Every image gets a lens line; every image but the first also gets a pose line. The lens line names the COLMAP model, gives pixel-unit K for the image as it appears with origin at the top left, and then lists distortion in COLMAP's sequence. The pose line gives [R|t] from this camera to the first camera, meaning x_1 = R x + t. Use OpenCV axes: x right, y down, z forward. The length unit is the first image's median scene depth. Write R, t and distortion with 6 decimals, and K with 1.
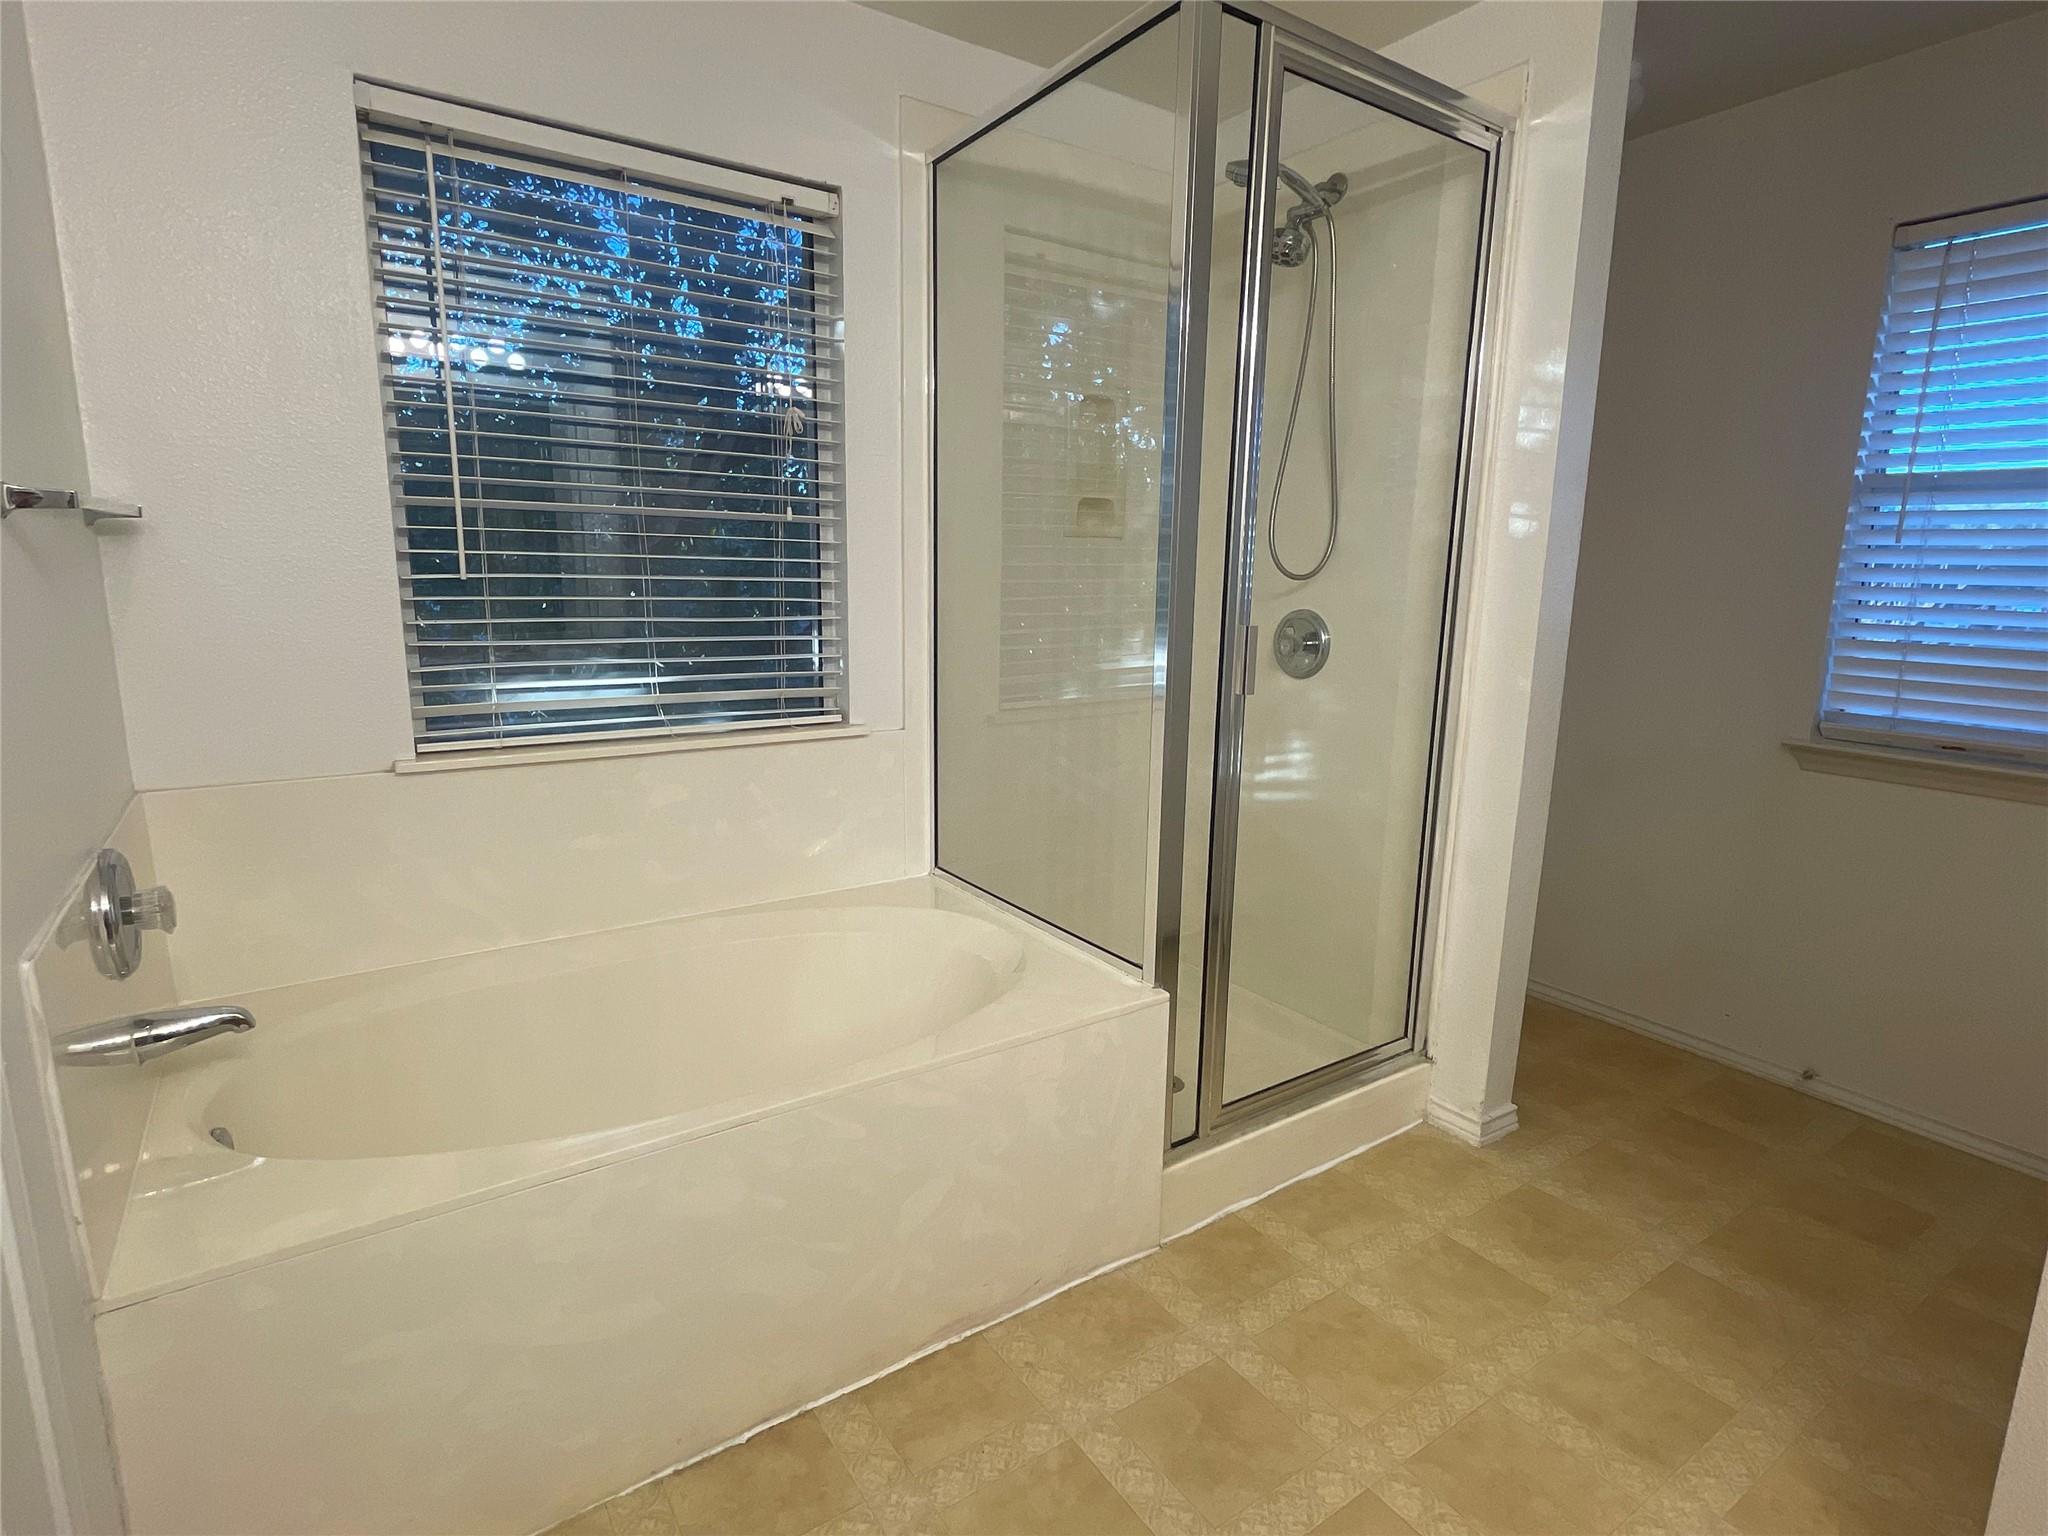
lens RADIAL K [[1027.9, 0, 1024.0], [0, 1027.9, 768.0], [0, 0, 1]] dist [-0.004371, -0.000055]
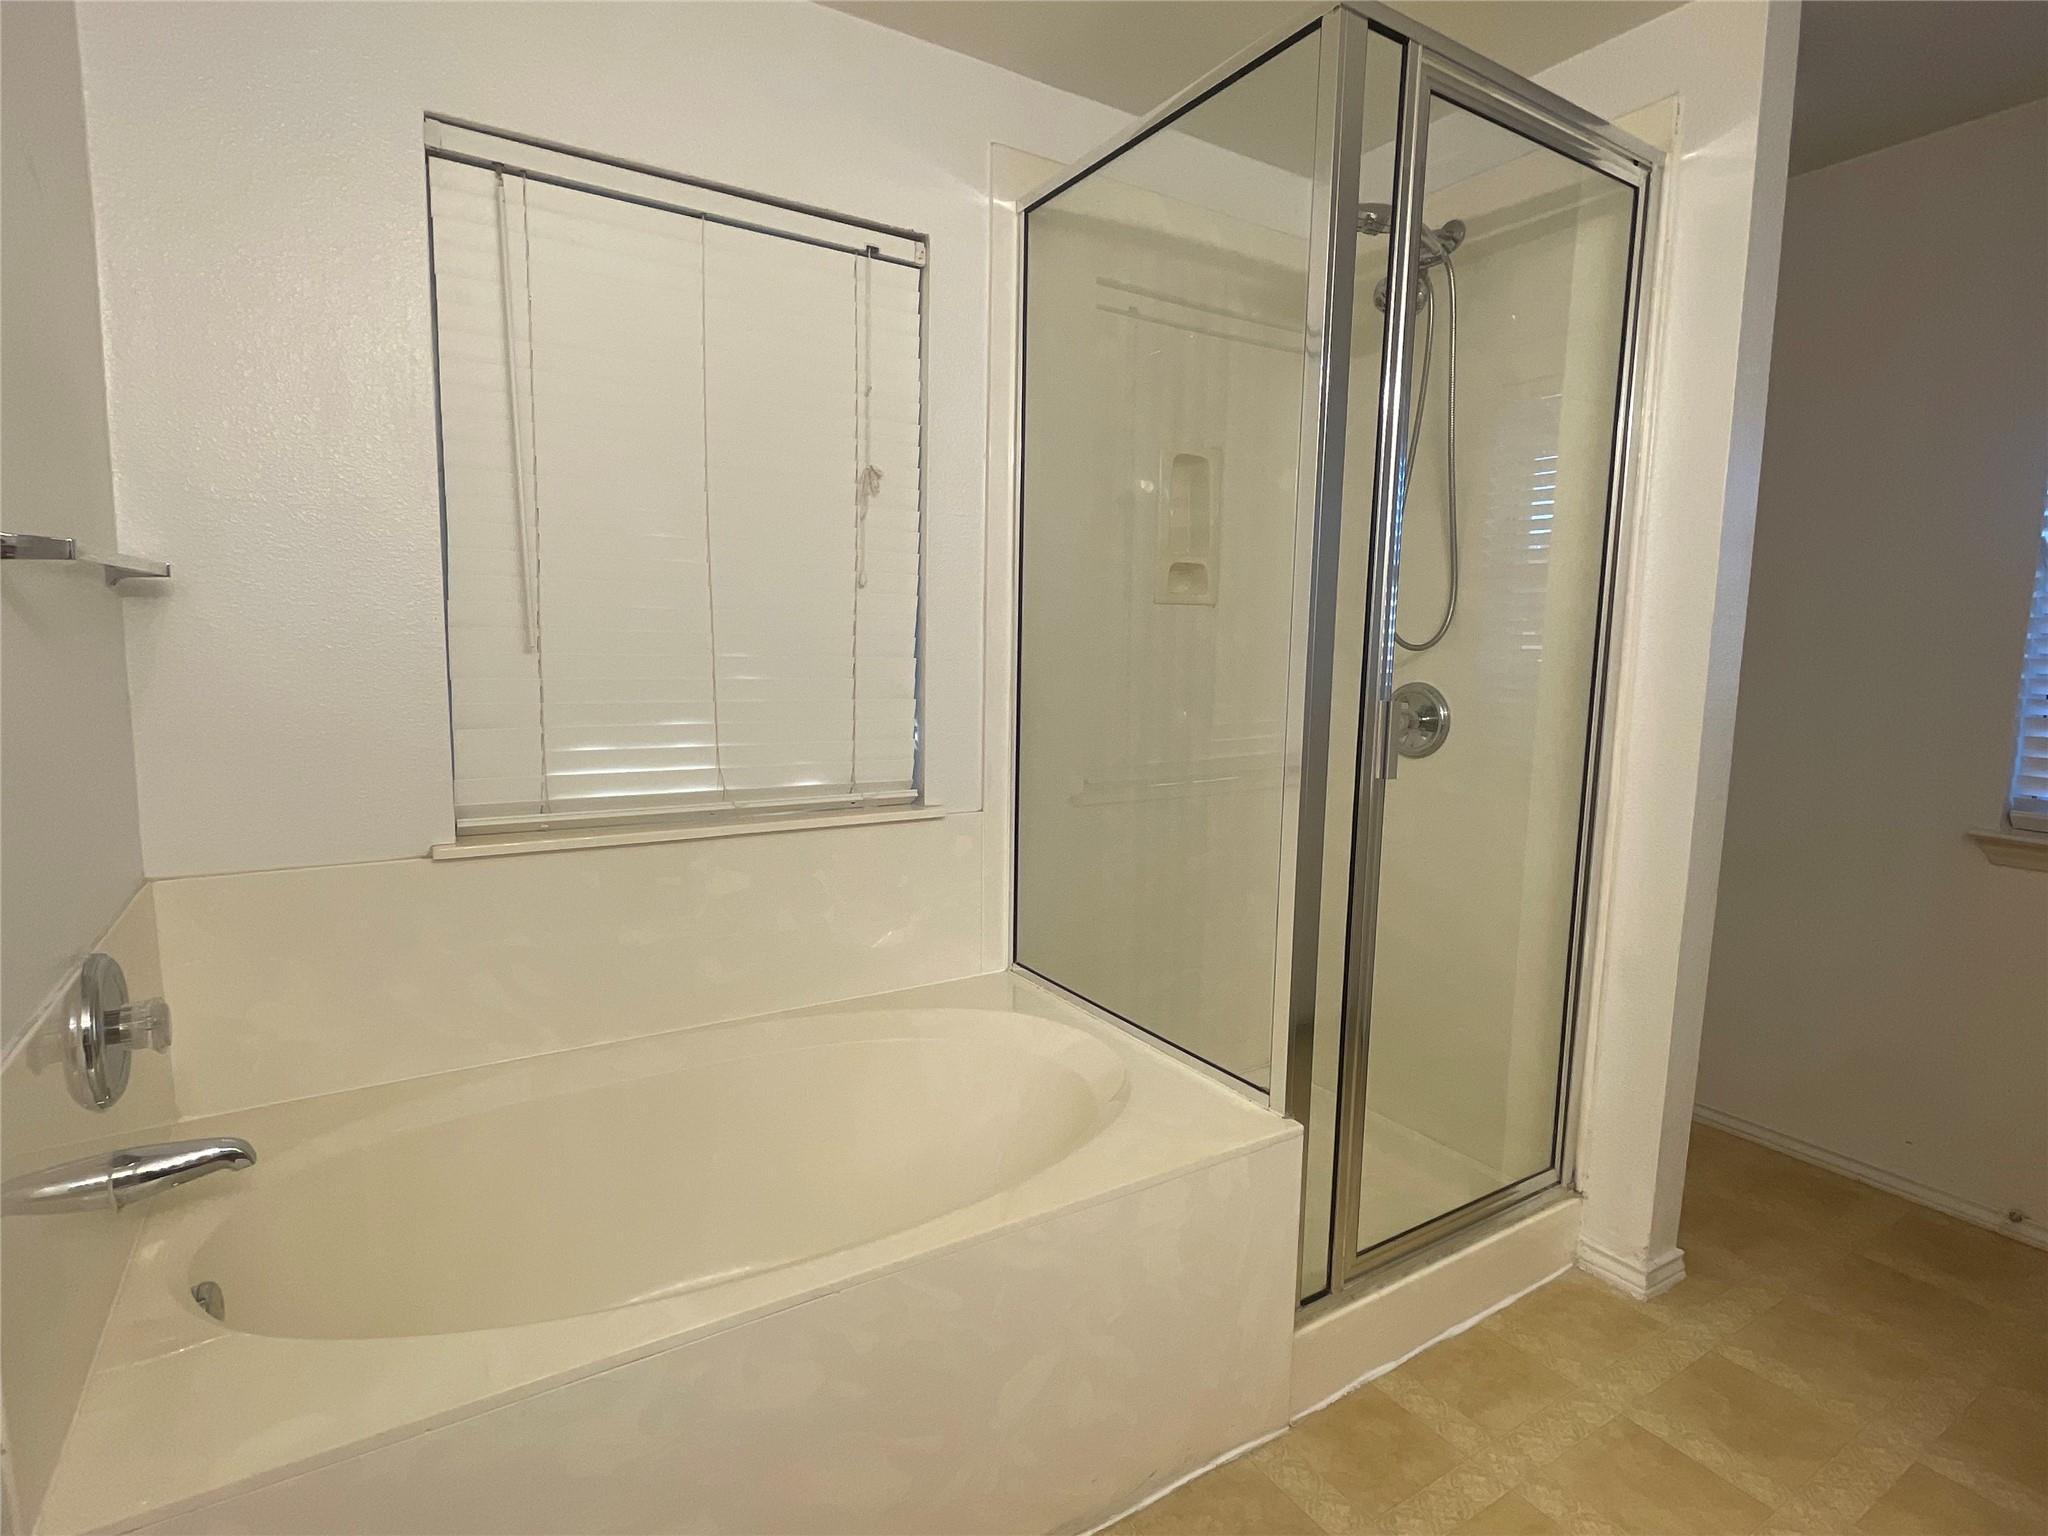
lens RADIAL K [[1027.9, 0, 1024.0], [0, 1027.9, 768.0], [0, 0, 1]] dist [-0.004371, -0.000055]
pose [[0.999424, 0.006539, -0.033289, -0.059688], [-0.008826, 0.997577, -0.069005, -0.015866], [0.032757, 0.069259, 0.997061, 0.104546]]
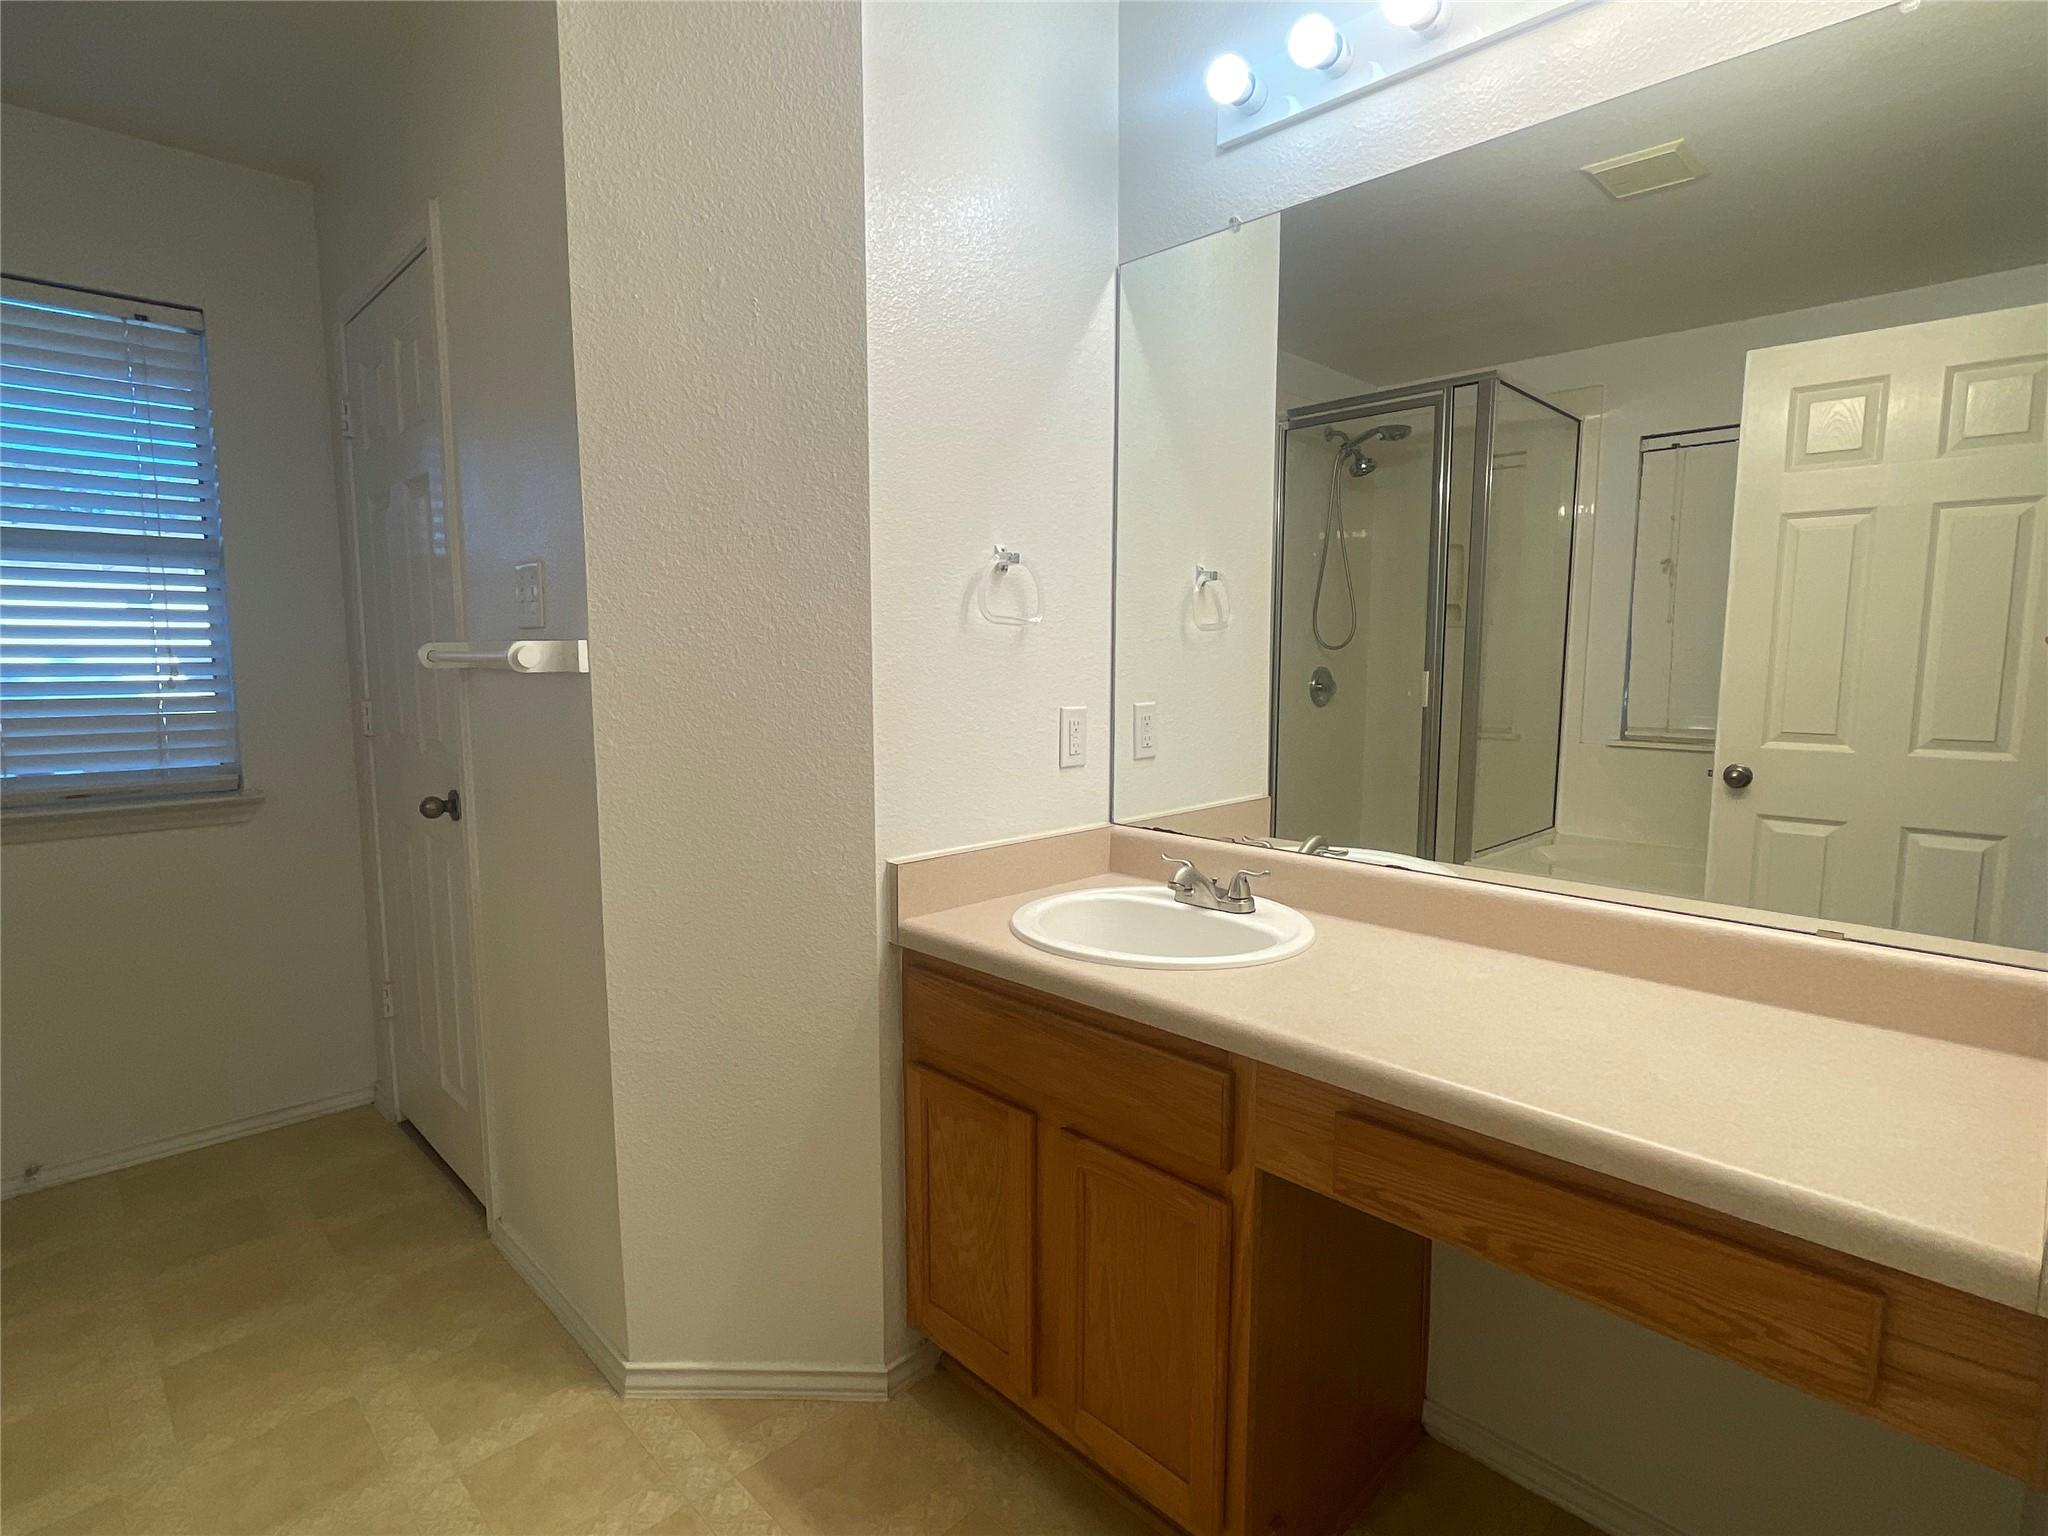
lens RADIAL K [[1027.9, 0, 1024.0], [0, 1027.9, 768.0], [0, 0, 1]] dist [-0.004371, -0.000055]
pose [[-0.181455, -0.129822, 0.974792, -0.306608], [0.180702, 0.969968, 0.162817, -0.049375], [-0.966654, 0.205691, -0.152547, 0.262007]]
